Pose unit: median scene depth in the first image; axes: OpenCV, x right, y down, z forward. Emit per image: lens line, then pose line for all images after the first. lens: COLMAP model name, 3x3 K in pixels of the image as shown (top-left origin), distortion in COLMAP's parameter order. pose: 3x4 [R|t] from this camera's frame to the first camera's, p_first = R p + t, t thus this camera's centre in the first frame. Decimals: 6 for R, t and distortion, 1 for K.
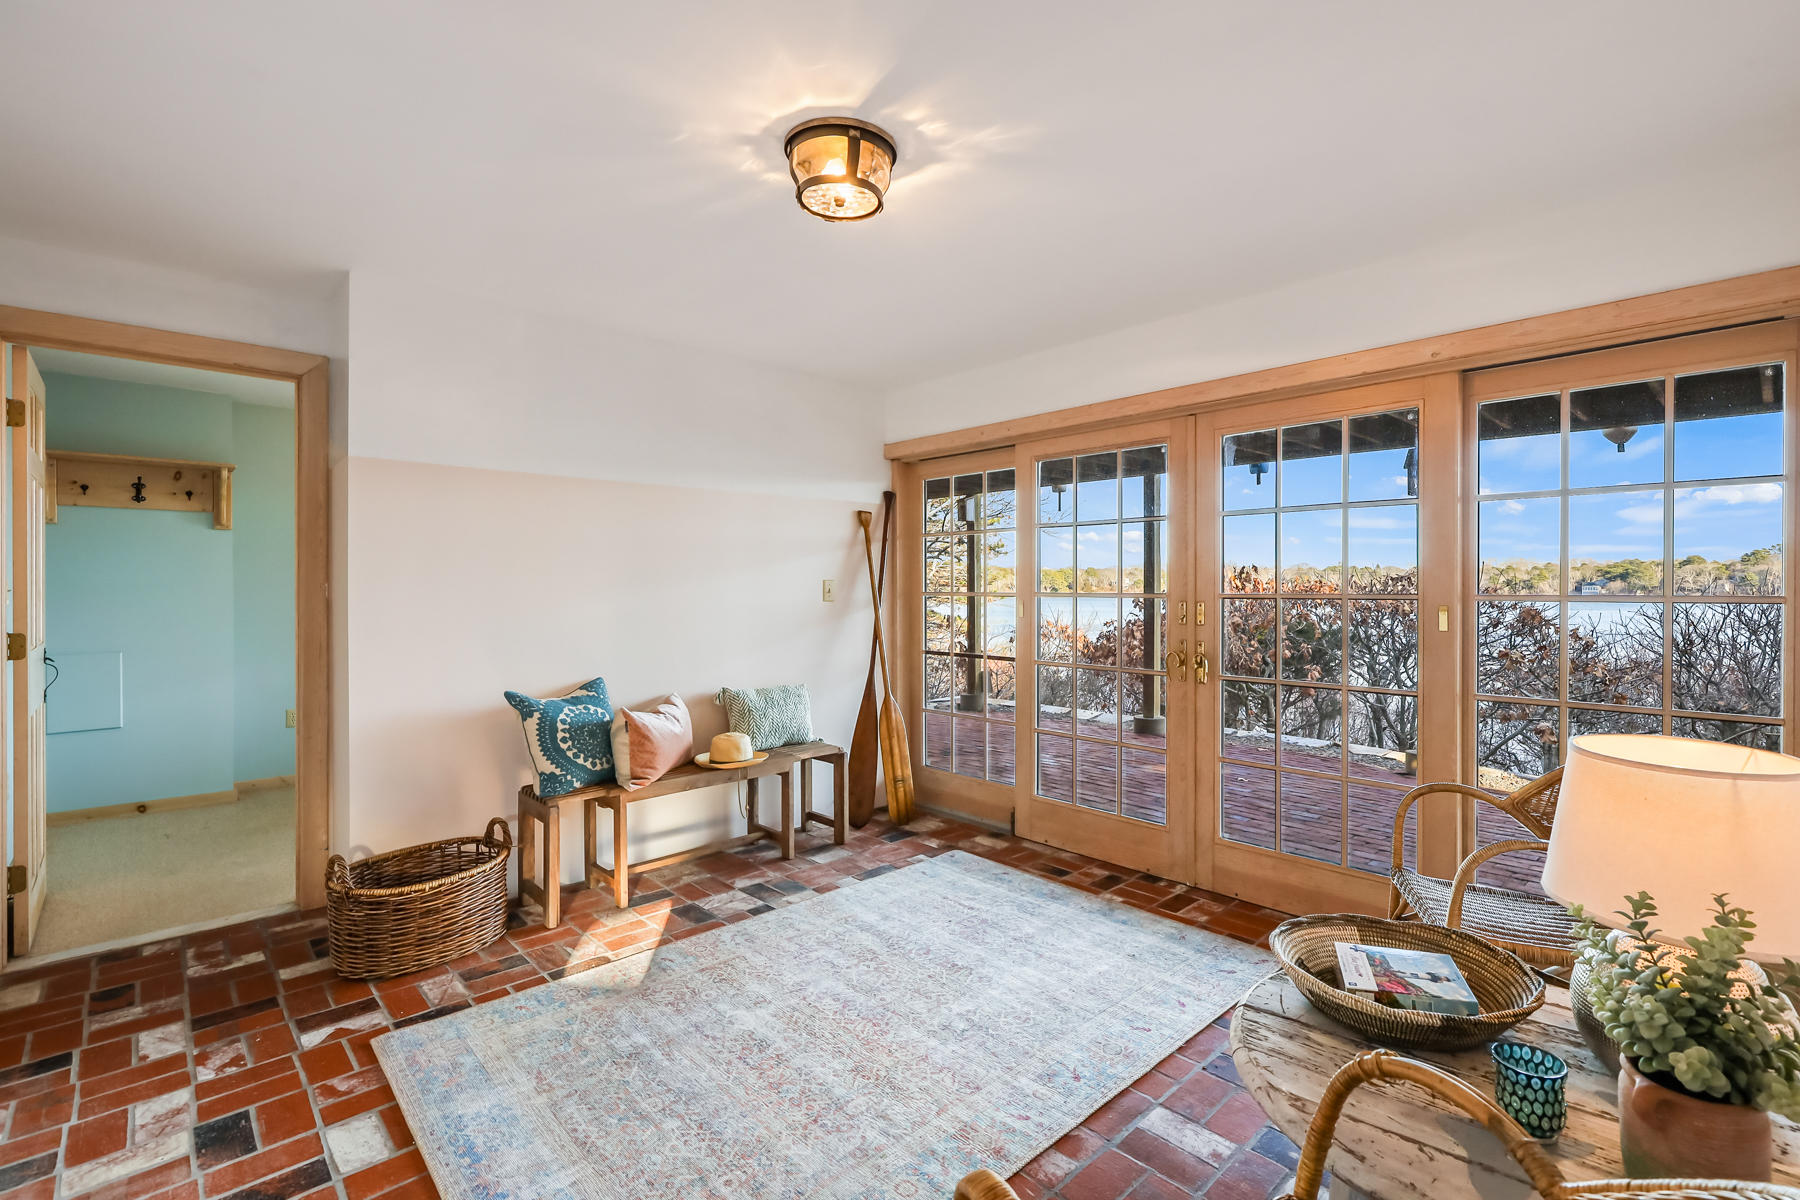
lens RADIAL K [[781.5, 0, 907.3], [0, 781.5, 594.5], [0, 0, 1]] dist [-0.001506, -0.000121]
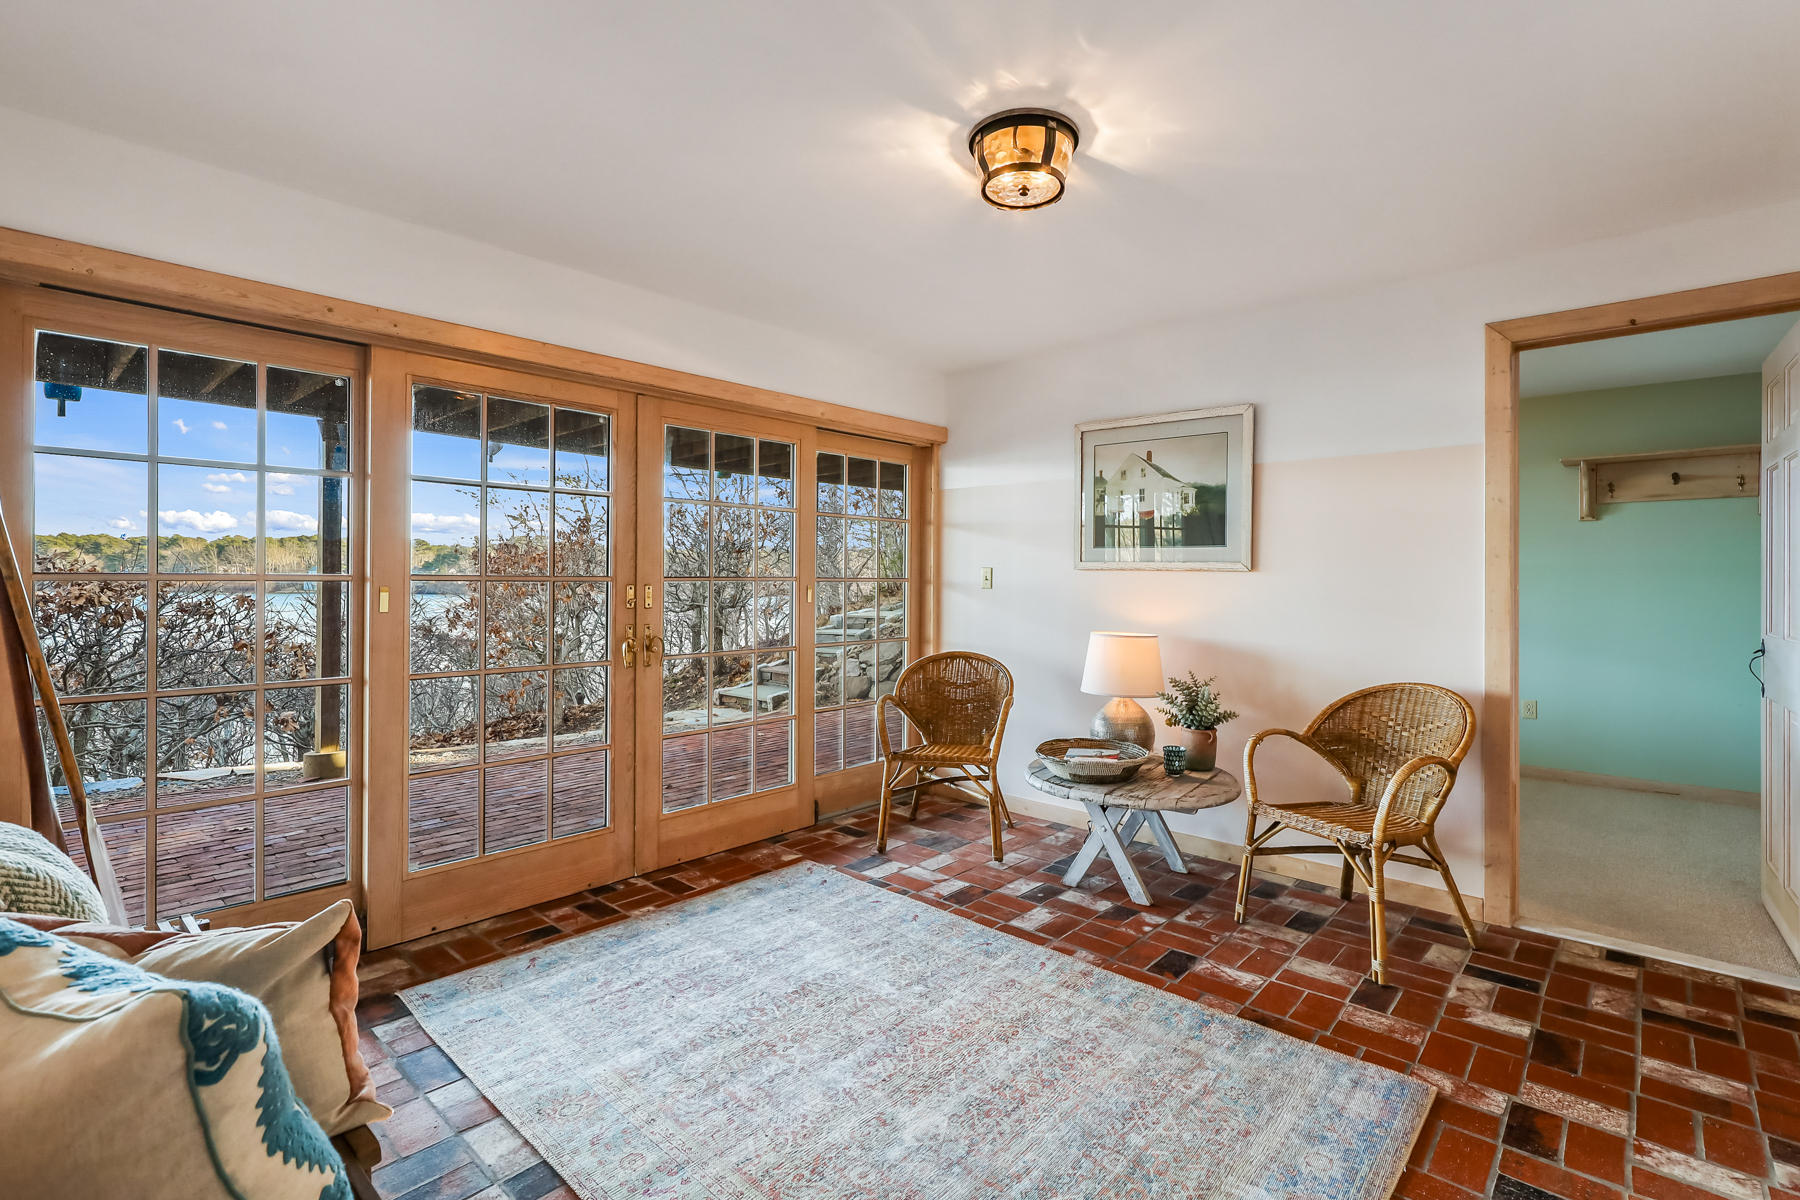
lens RADIAL K [[831.1, 0, 907.1], [0, 831.1, 588.0], [0, 0, 1]] dist [0.001777, 0.000897]
pose [[-0.059069, -0.010299, 0.998201, -0.717362], [0.003490, 0.999939, 0.010523, 0.003113], [-0.998248, 0.004105, -0.059030, 0.748062]]
